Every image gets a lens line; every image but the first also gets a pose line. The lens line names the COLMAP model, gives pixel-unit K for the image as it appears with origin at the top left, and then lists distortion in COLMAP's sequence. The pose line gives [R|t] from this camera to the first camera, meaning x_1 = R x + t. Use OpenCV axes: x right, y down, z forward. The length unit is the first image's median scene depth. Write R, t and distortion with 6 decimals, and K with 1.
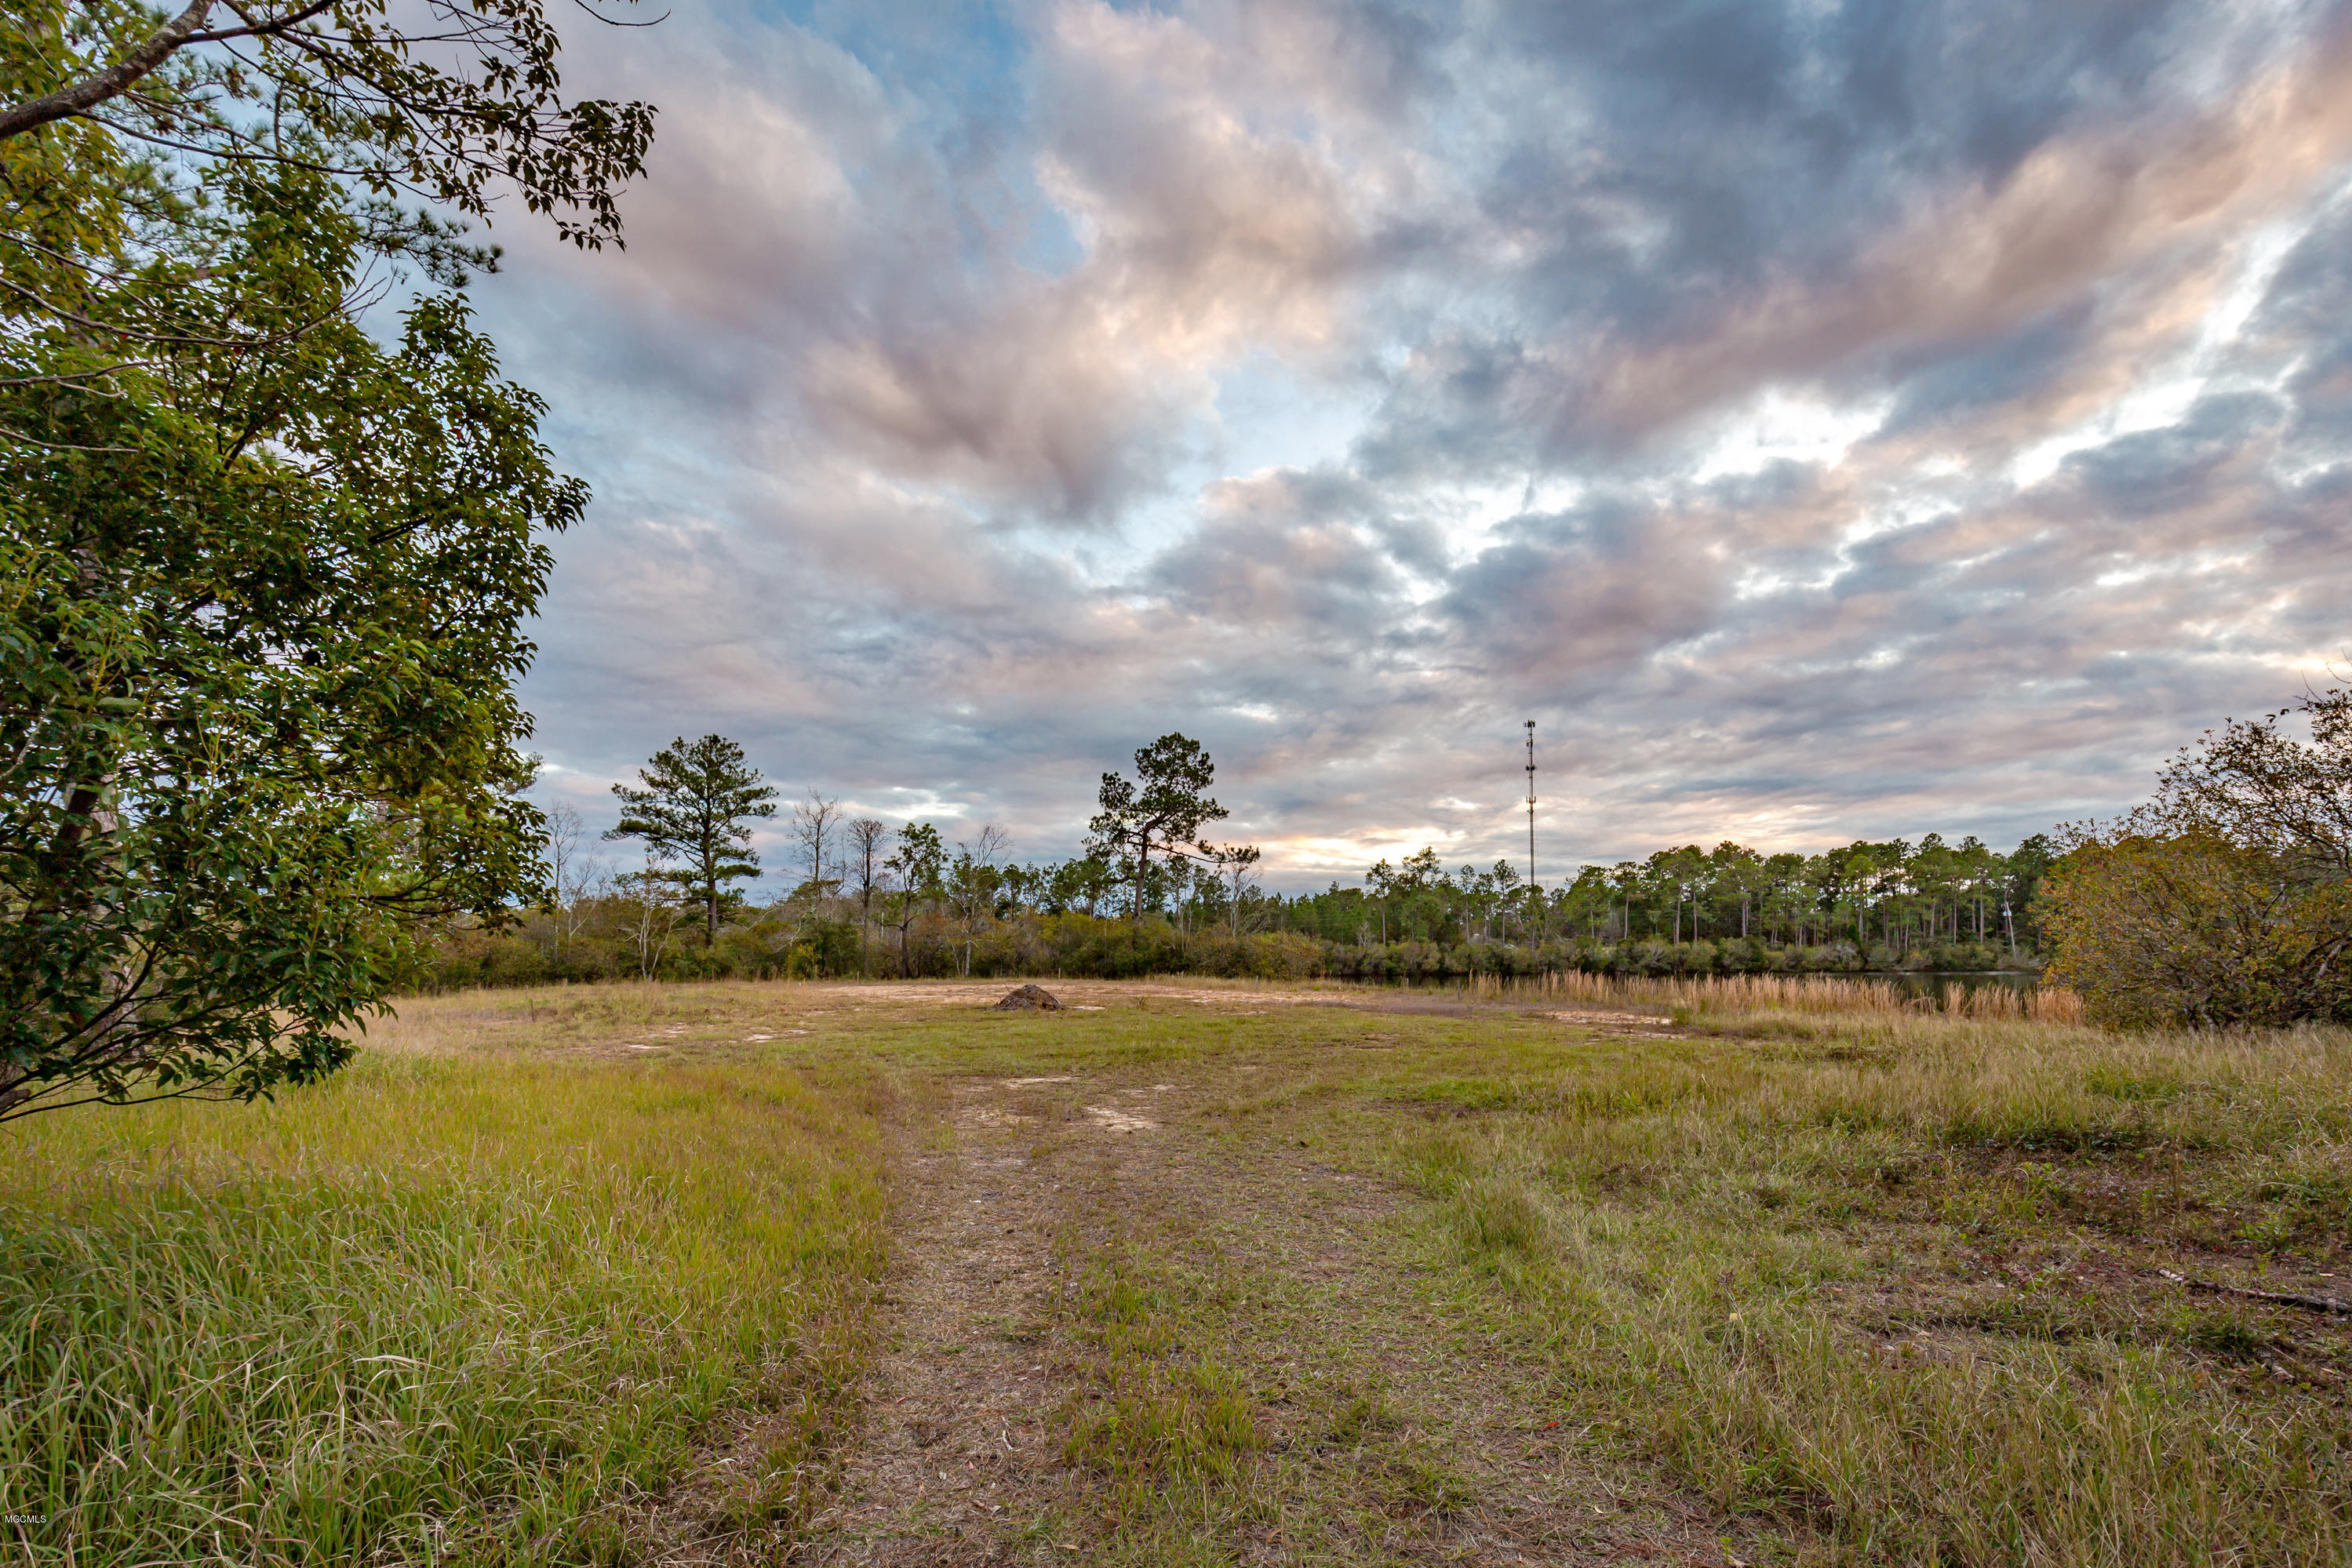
lens RADIAL K [[1201.9, 0, 1174.5], [0, 1201.9, 795.6], [0, 0, 1]] dist [0.023271, -0.000877]
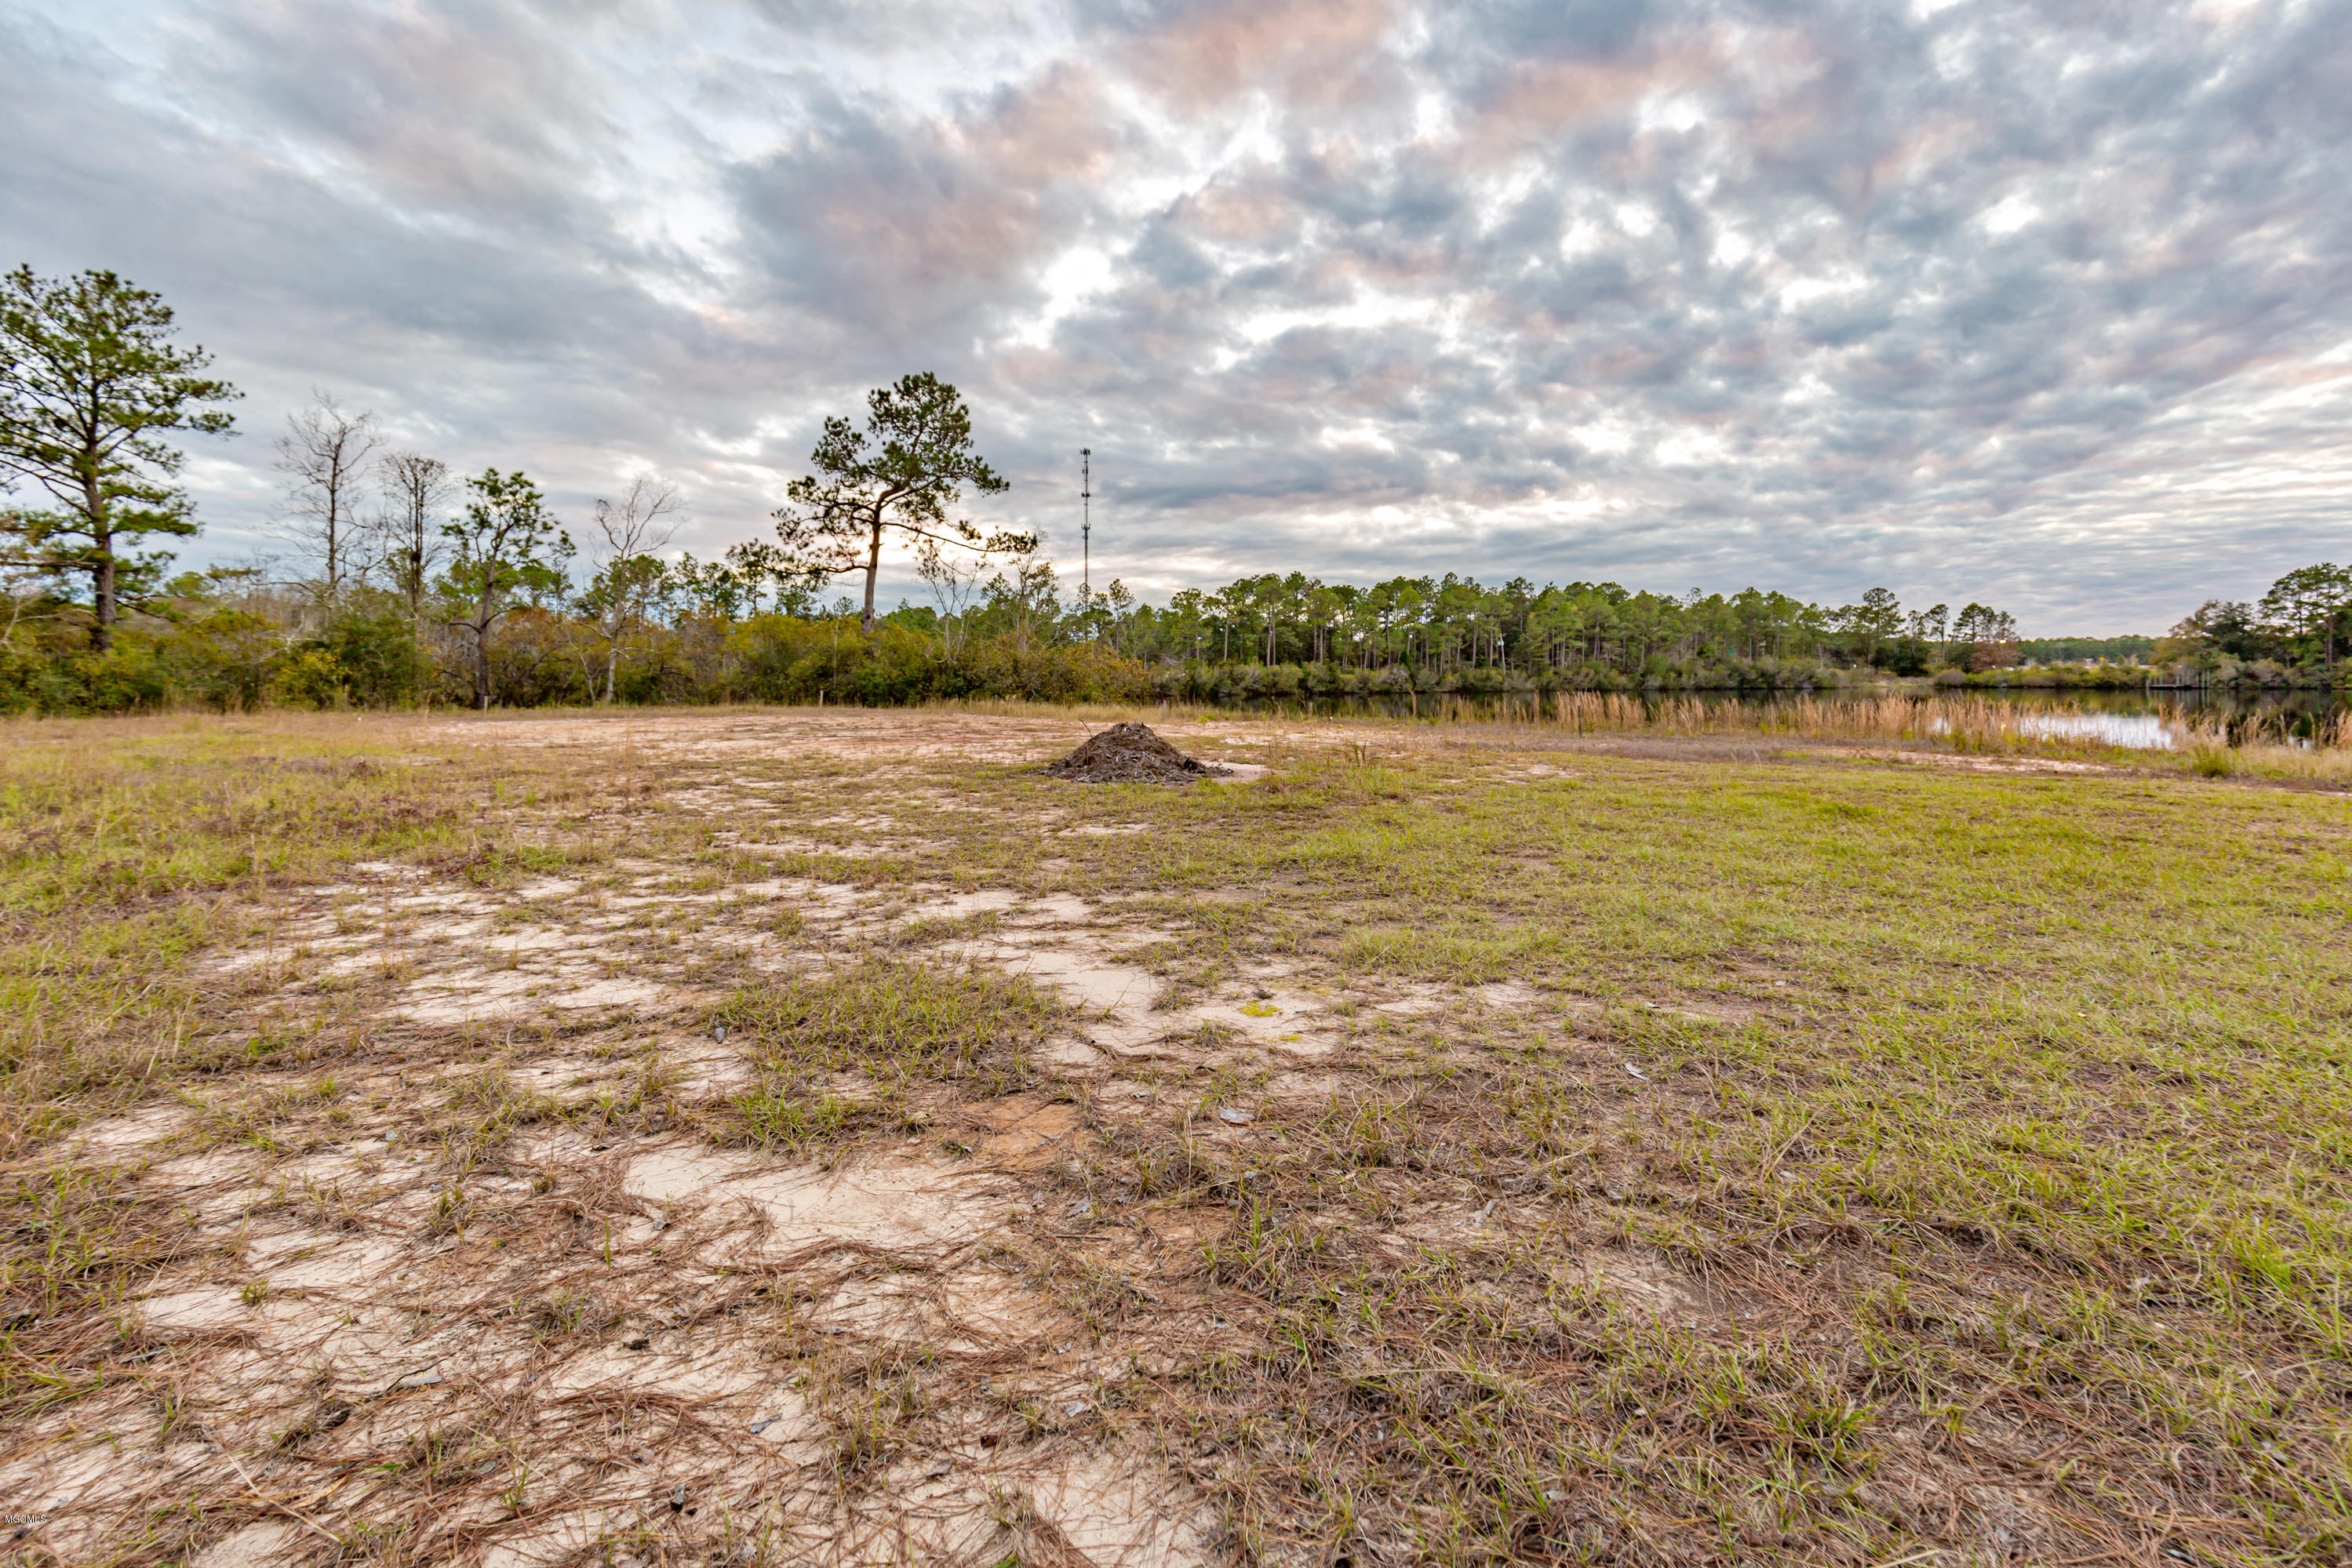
lens RADIAL K [[1140.1, 0, 1168.5], [0, 1140.1, 619.7], [0, 0, 1]] dist [0.010238, -0.002585]
pose [[0.903477, 0.026586, 0.427811, -0.158321], [-0.060955, 0.995900, 0.066841, 0.042459], [-0.424280, -0.086466, 0.901394, 0.296876]]
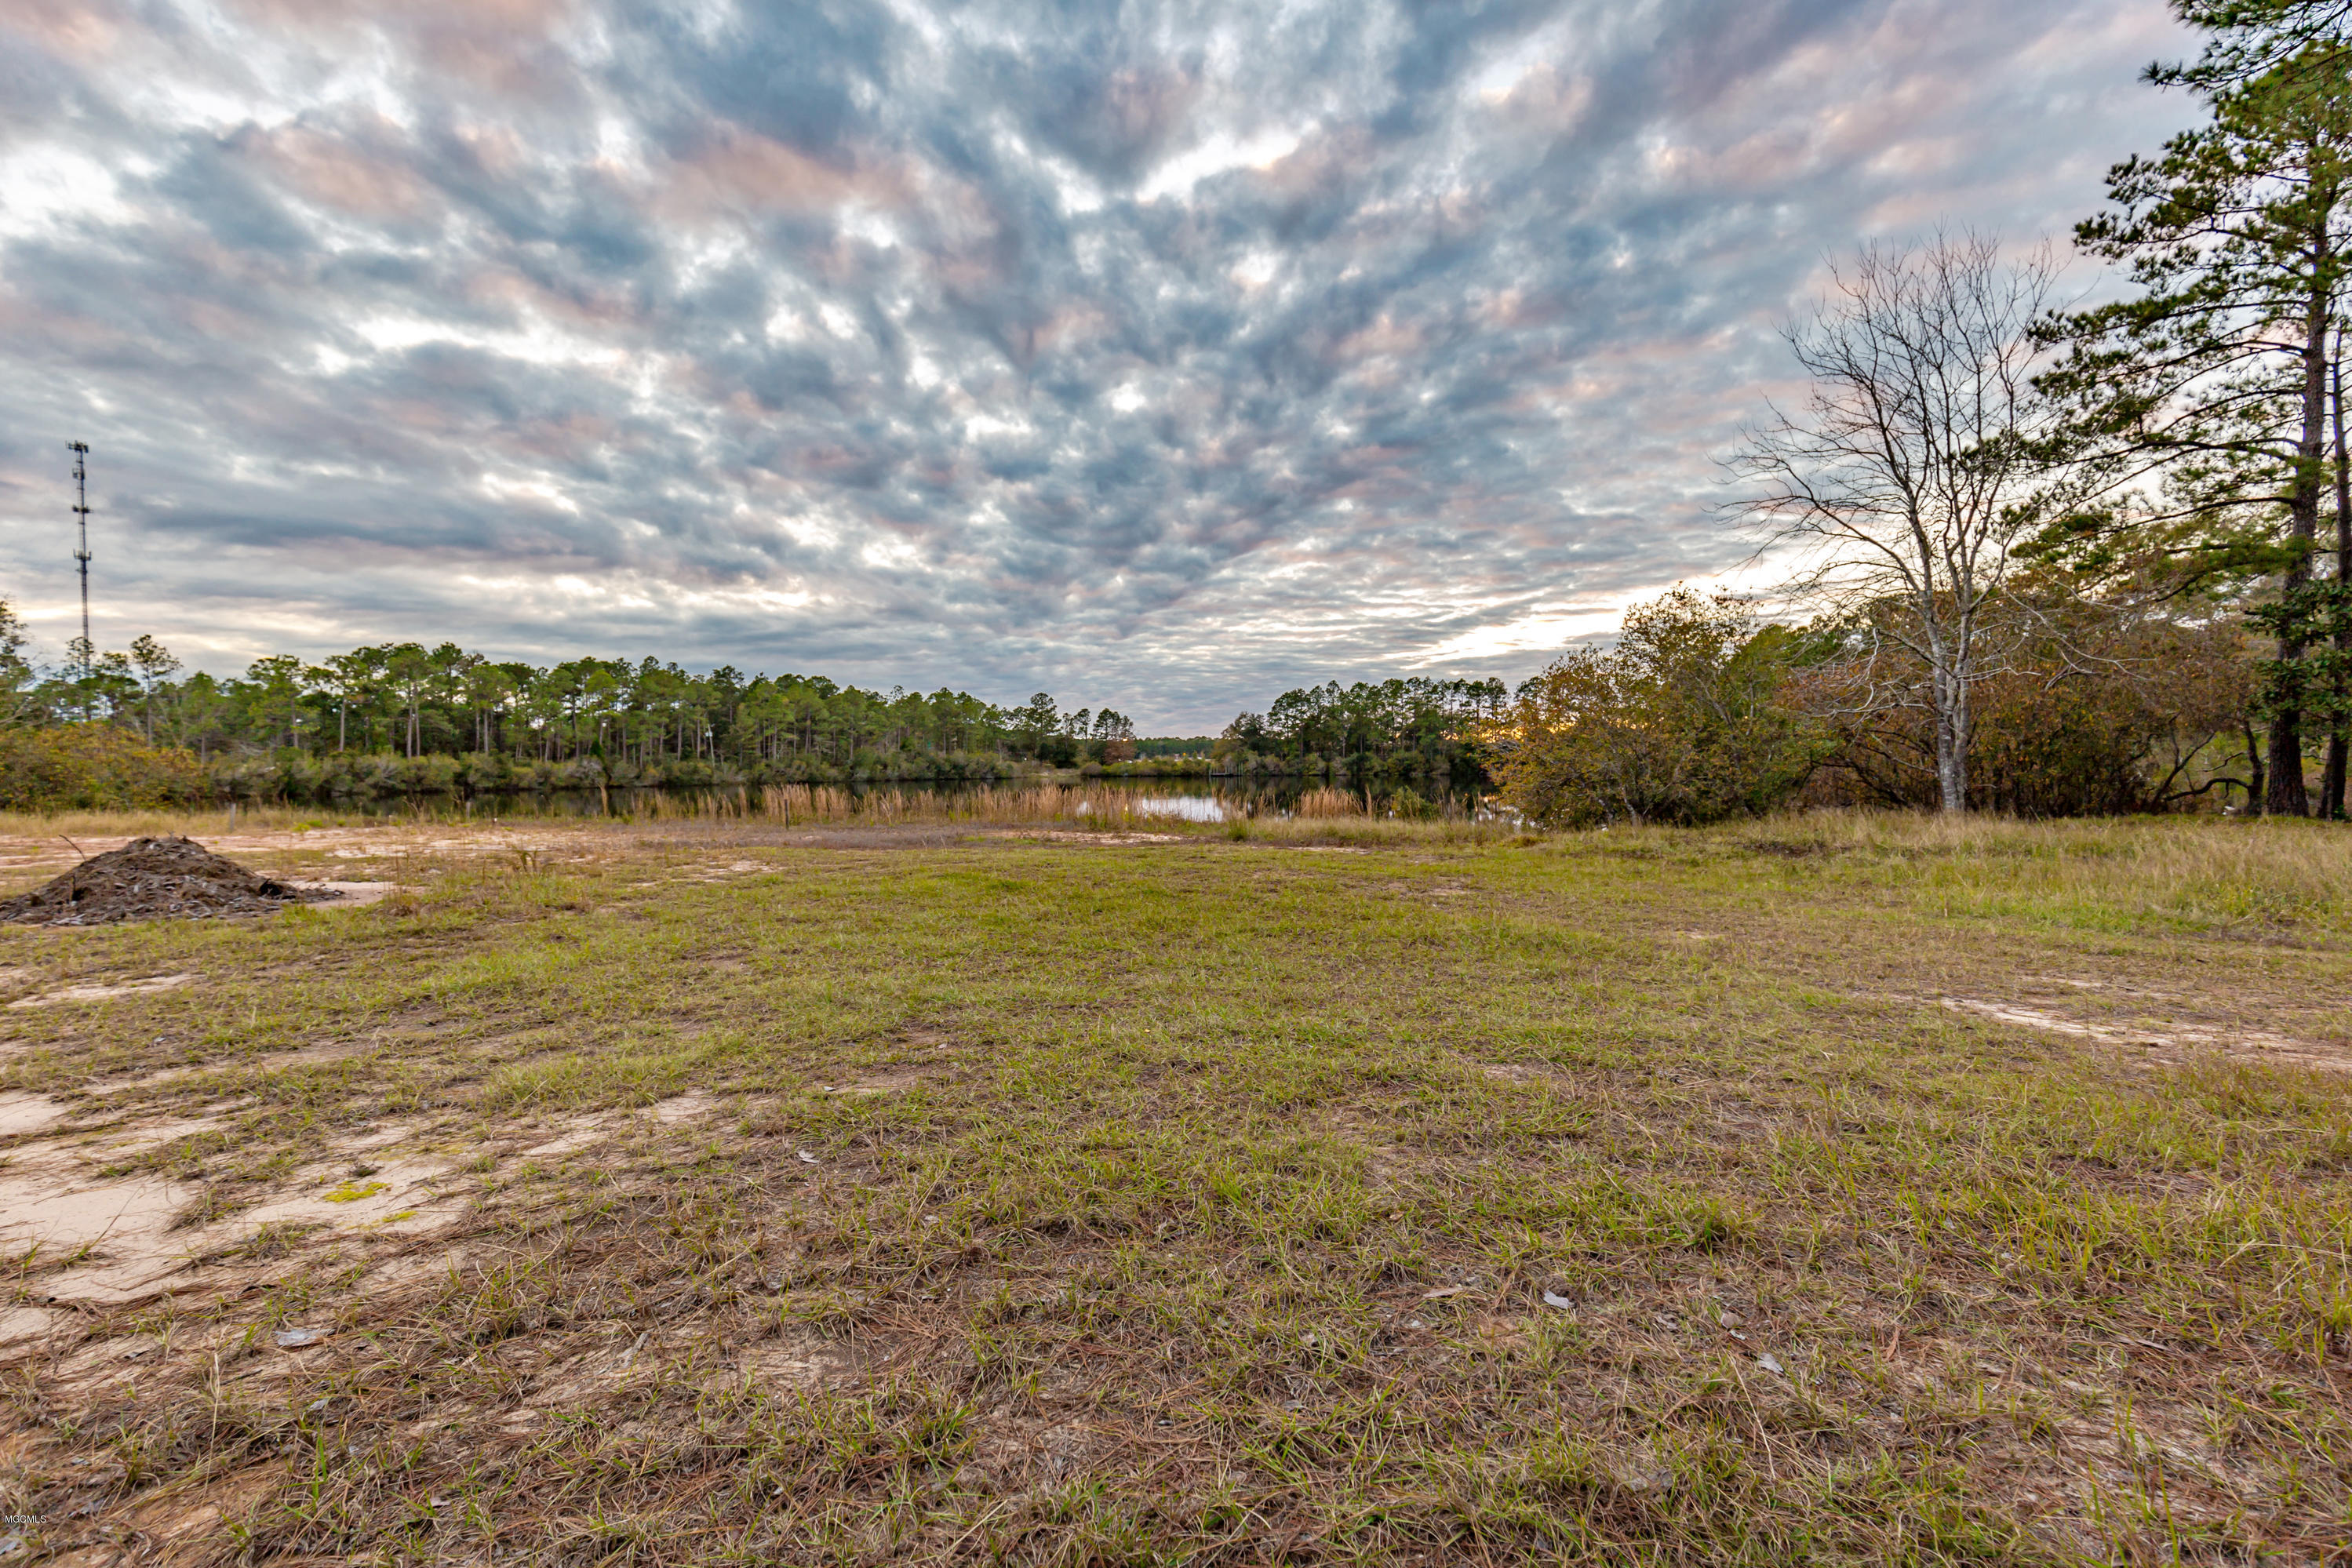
lens RADIAL K [[1140.1, 0, 1216.8], [0, 1140.1, 754.2], [0, 0, 1]] dist [0.010238, -0.002585]
pose [[0.370594, 0.017921, 0.928622, -0.216652], [-0.115823, 0.992901, 0.027061, 0.064318], [-0.921545, -0.117584, 0.370039, 0.364936]]
